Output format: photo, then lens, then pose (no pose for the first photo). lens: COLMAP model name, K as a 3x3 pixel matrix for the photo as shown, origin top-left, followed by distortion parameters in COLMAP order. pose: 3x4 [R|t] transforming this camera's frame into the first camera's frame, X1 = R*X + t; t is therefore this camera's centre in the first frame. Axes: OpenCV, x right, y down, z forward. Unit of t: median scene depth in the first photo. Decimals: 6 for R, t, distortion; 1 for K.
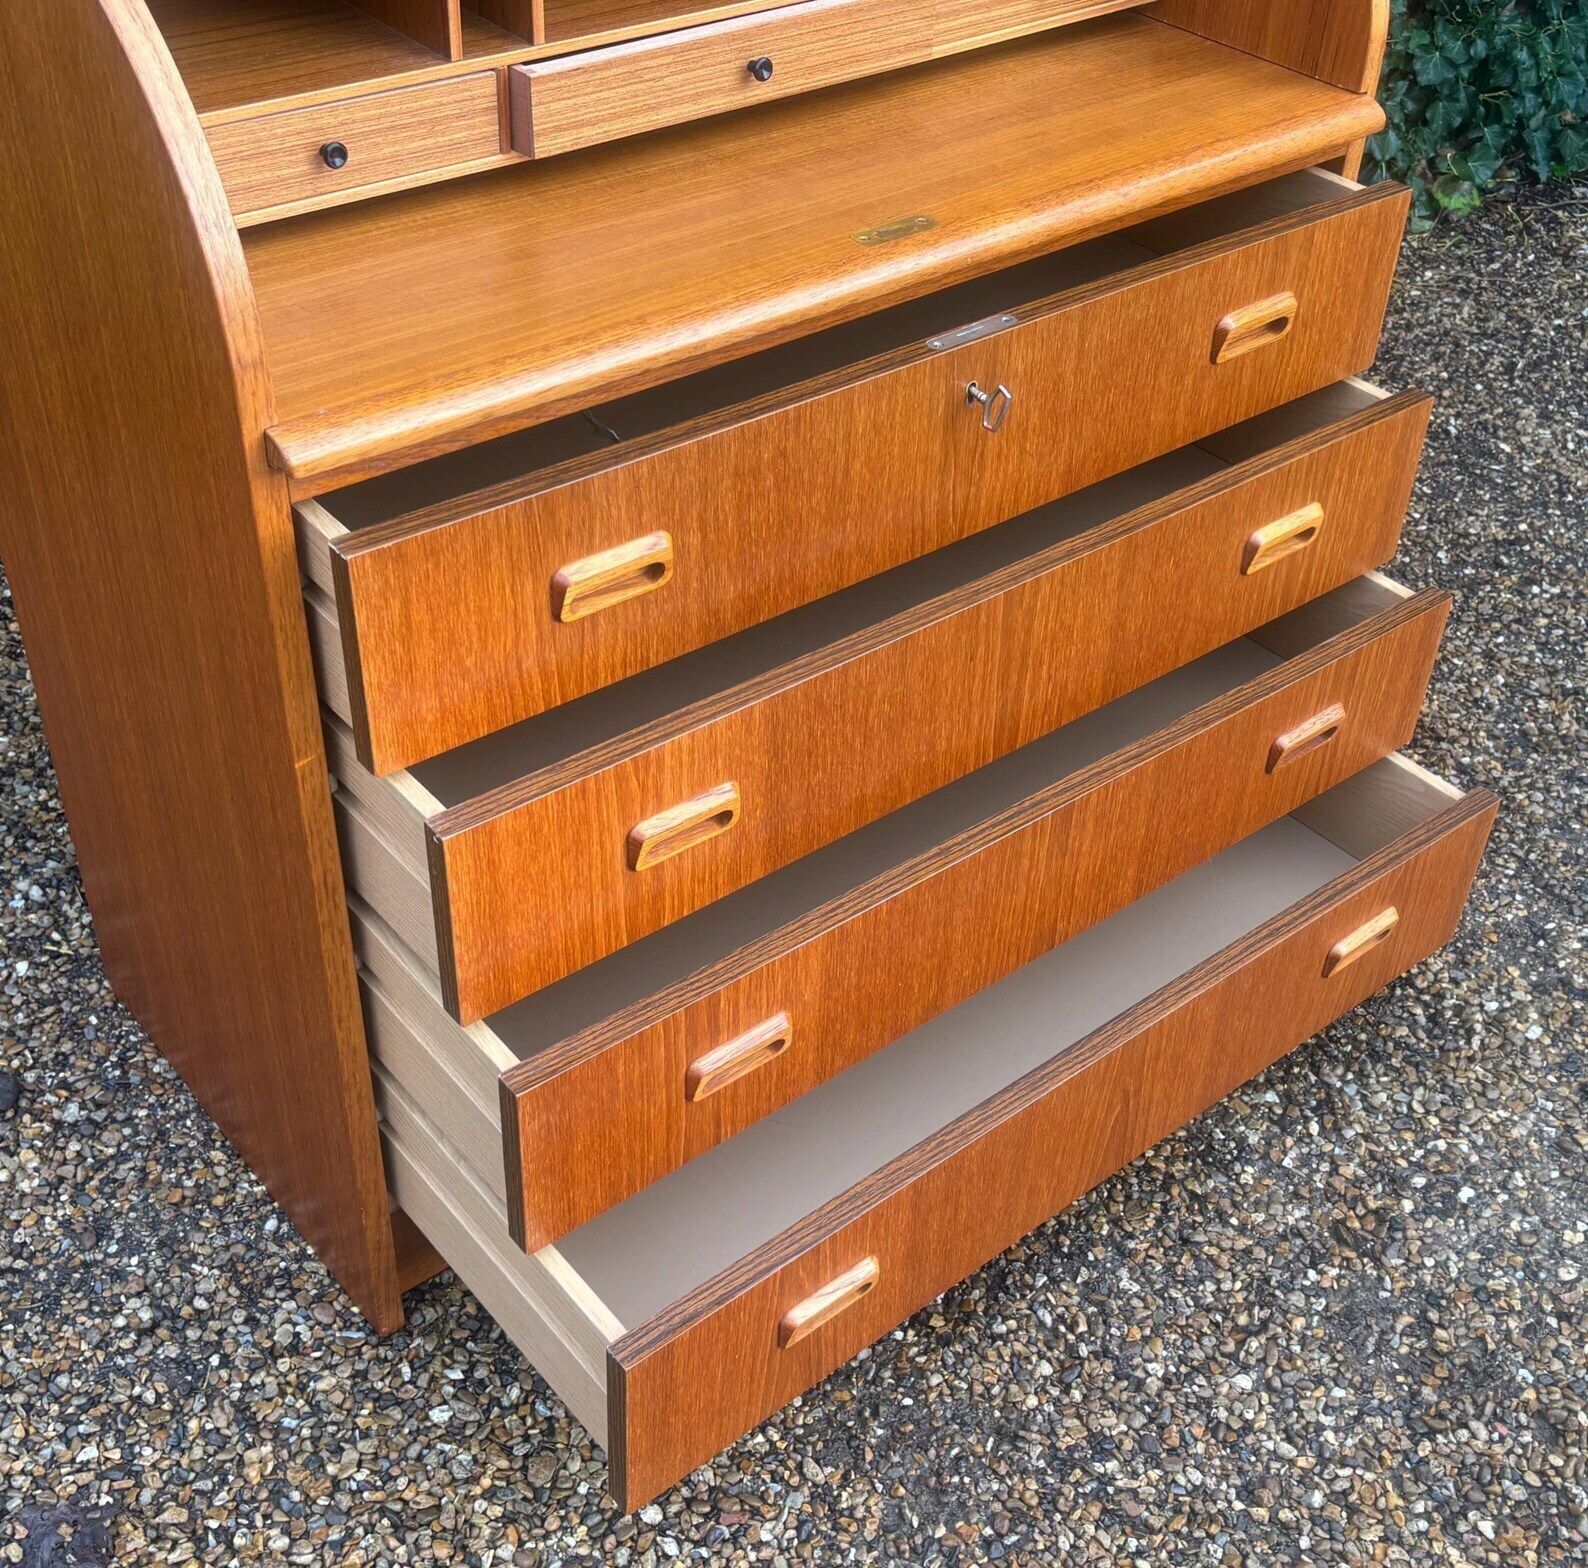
lens RADIAL K [[1973.2, 0, 811.5], [0, 1973.2, 808.3], [0, 0, 1]] dist [-0.003908, 0.019084]
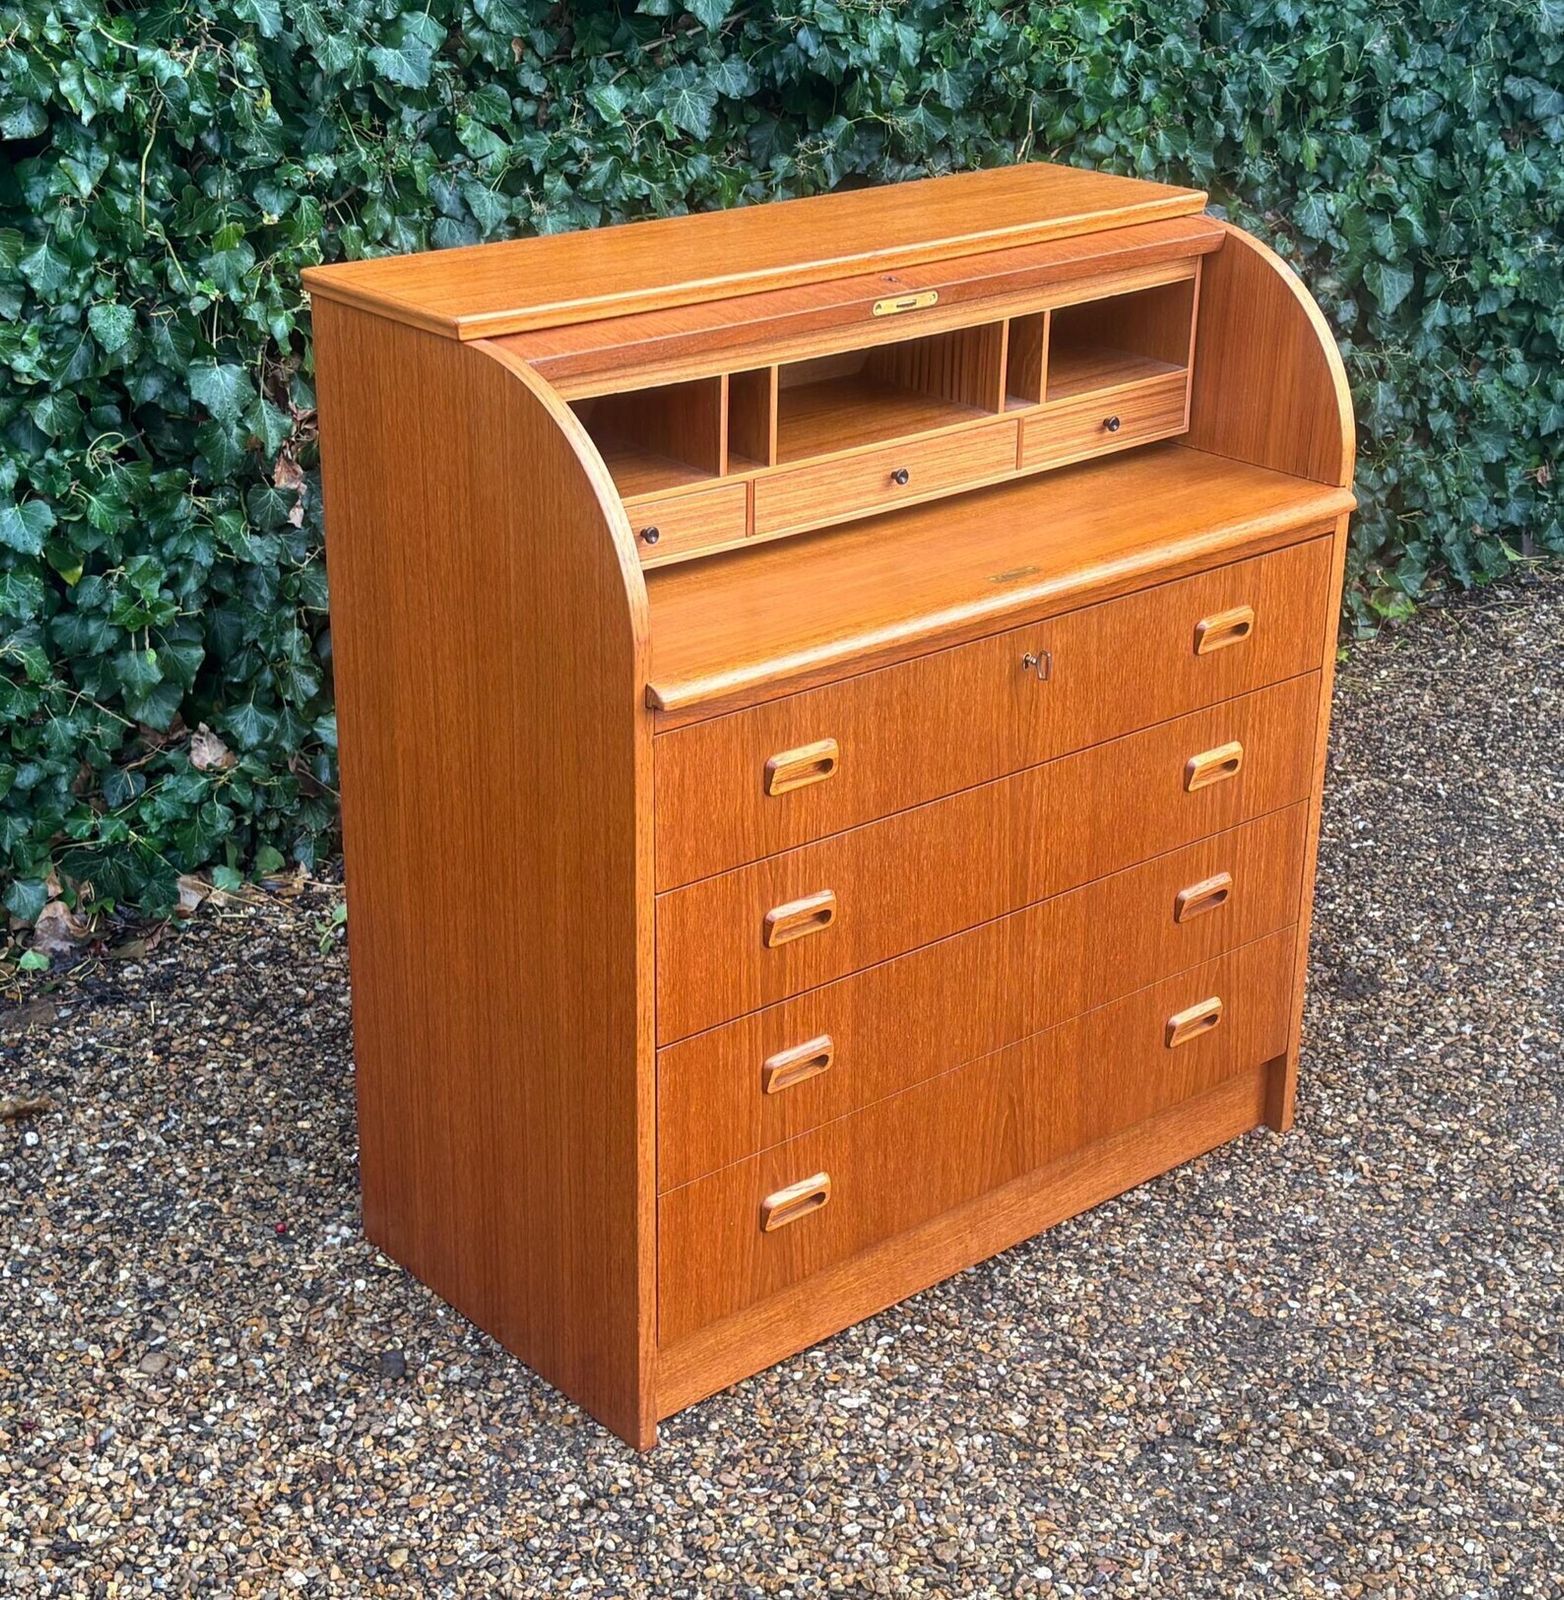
lens RADIAL K [[2604.4, 0, 785.3], [0, 2604.4, 782.0], [0, 0, 1]] dist [0.228543, -0.815798]
pose [[0.990331, -0.086669, 0.108318, -0.226976], [0.113875, 0.953820, -0.277956, 0.195817], [-0.079226, 0.287603, 0.954467, -0.429625]]
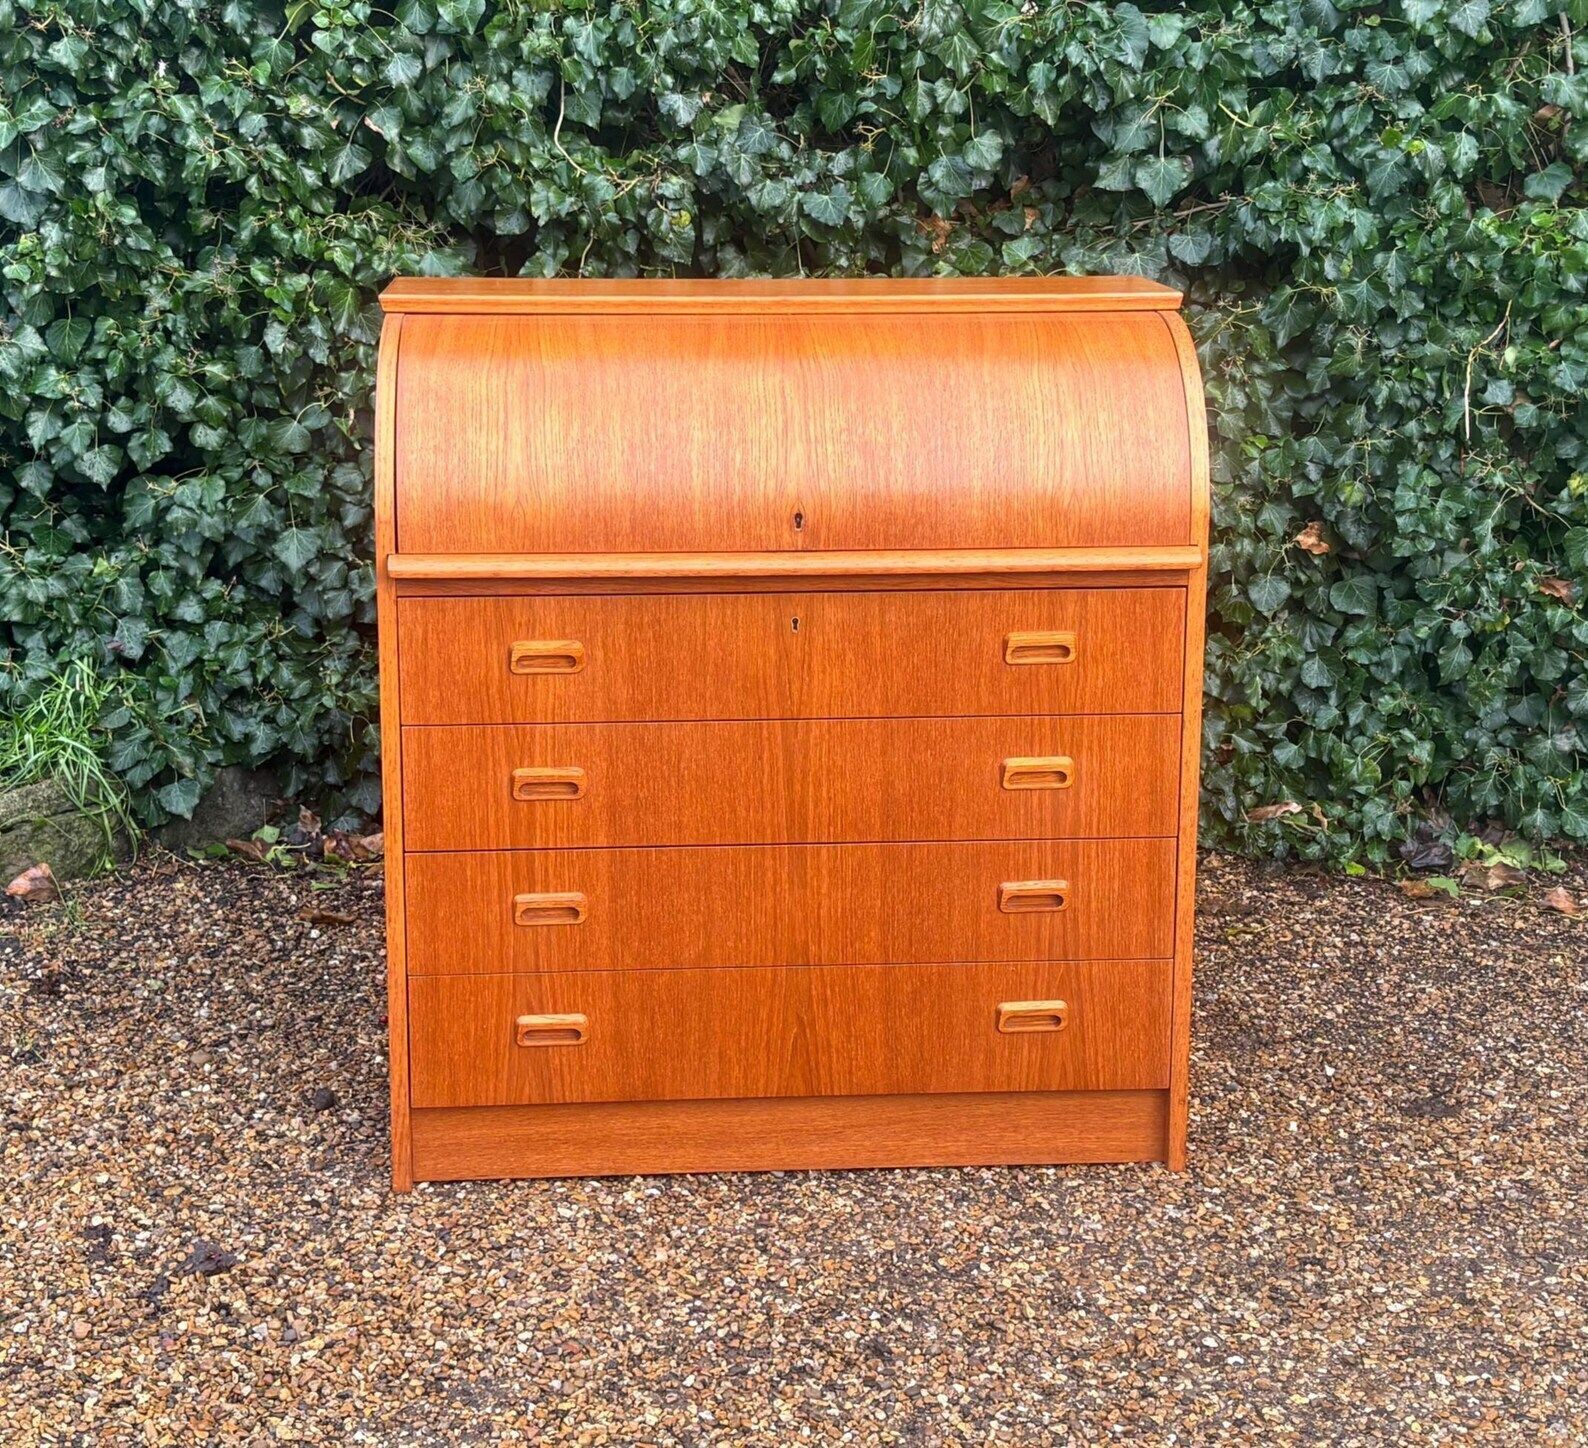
lens RADIAL K [[2500.2, 0, 800.1], [0, 2500.2, 652.5], [0, 0, 1]] dist [0.246513, -0.958614]
pose [[0.876730, 0.065154, -0.476549, 0.582625], [-0.274985, 0.880788, -0.385481, 0.349252], [0.394623, 0.469007, 0.790130, -0.395964]]
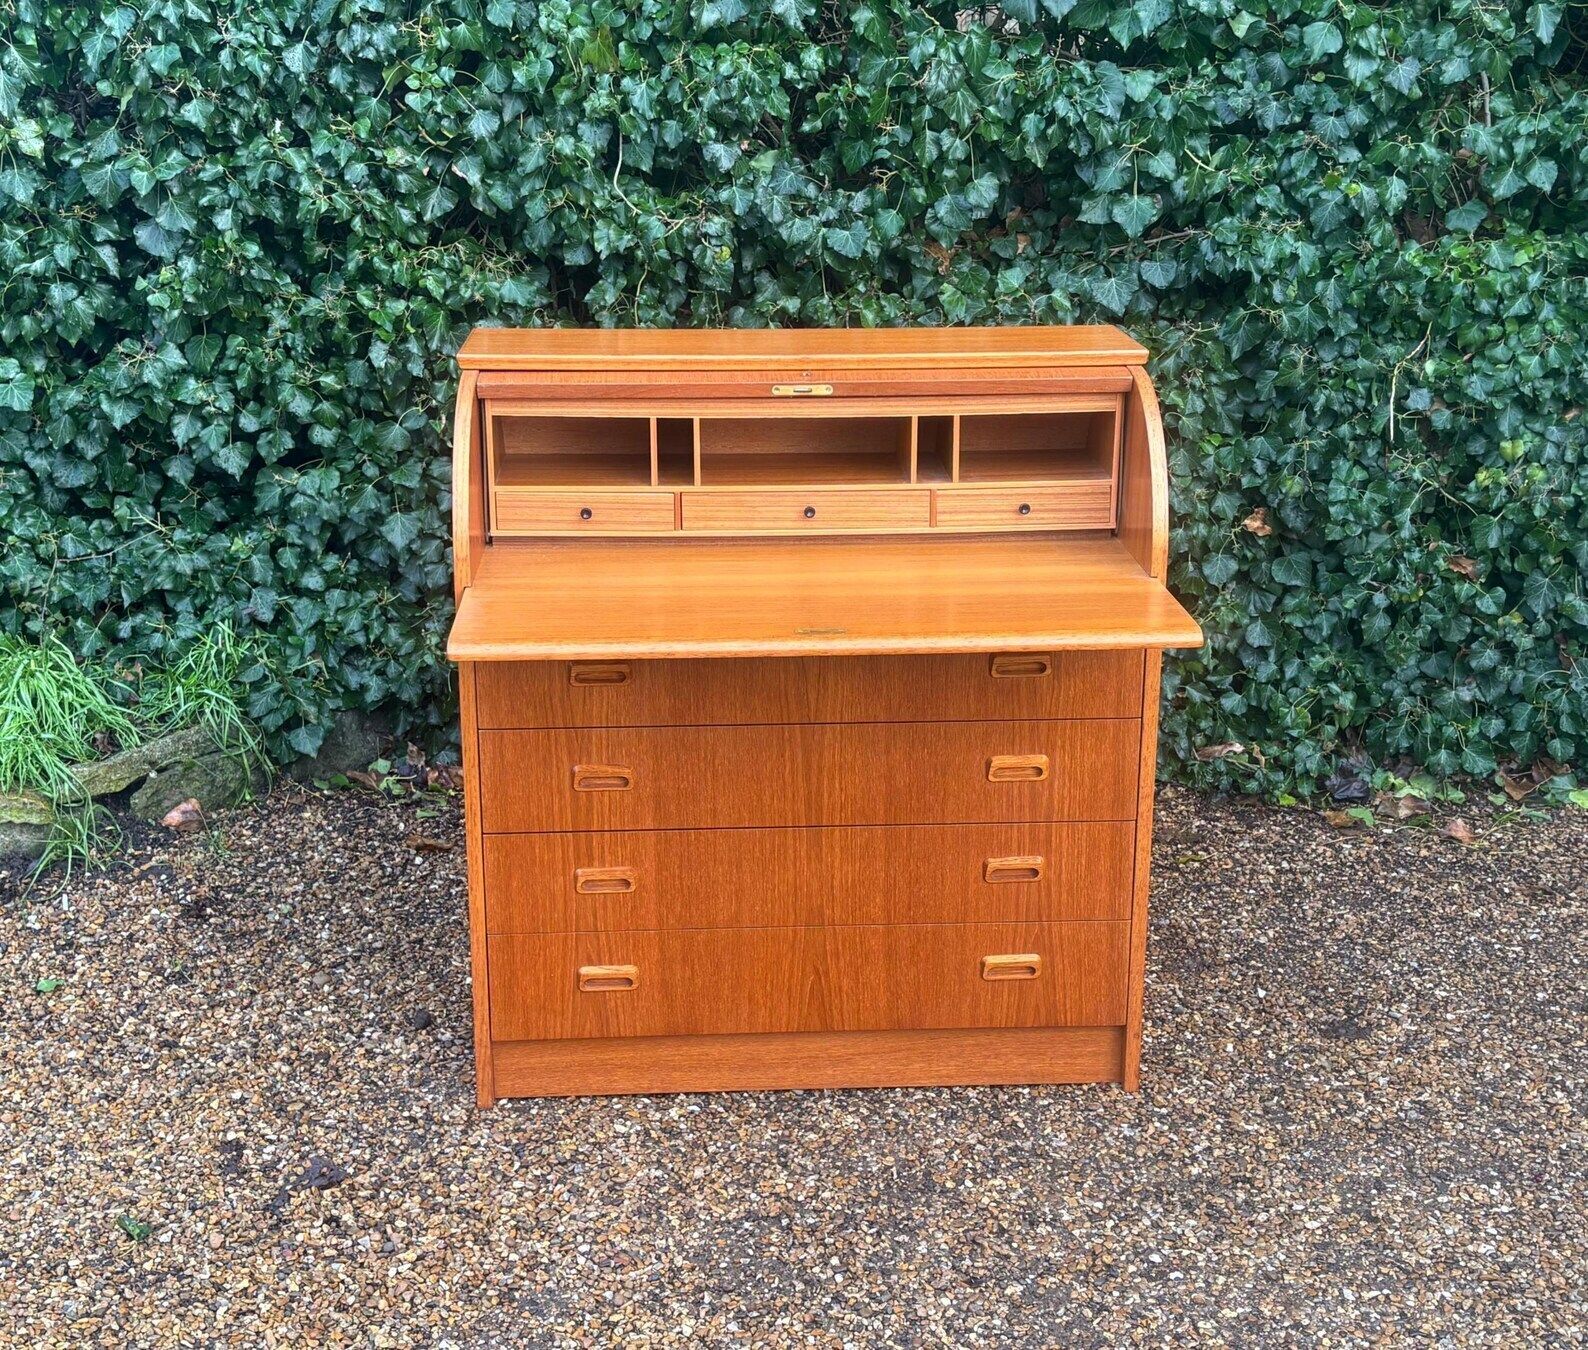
lens RADIAL K [[2032.9, 0, 813.5], [0, 2032.9, 686.0], [0, 0, 1]] dist [0.234142, -0.868443]
pose [[0.870504, 0.108391, -0.480078, 0.560156], [-0.282047, 0.909248, -0.306134, 0.244162], [0.403328, 0.401895, 0.822075, -0.386739]]
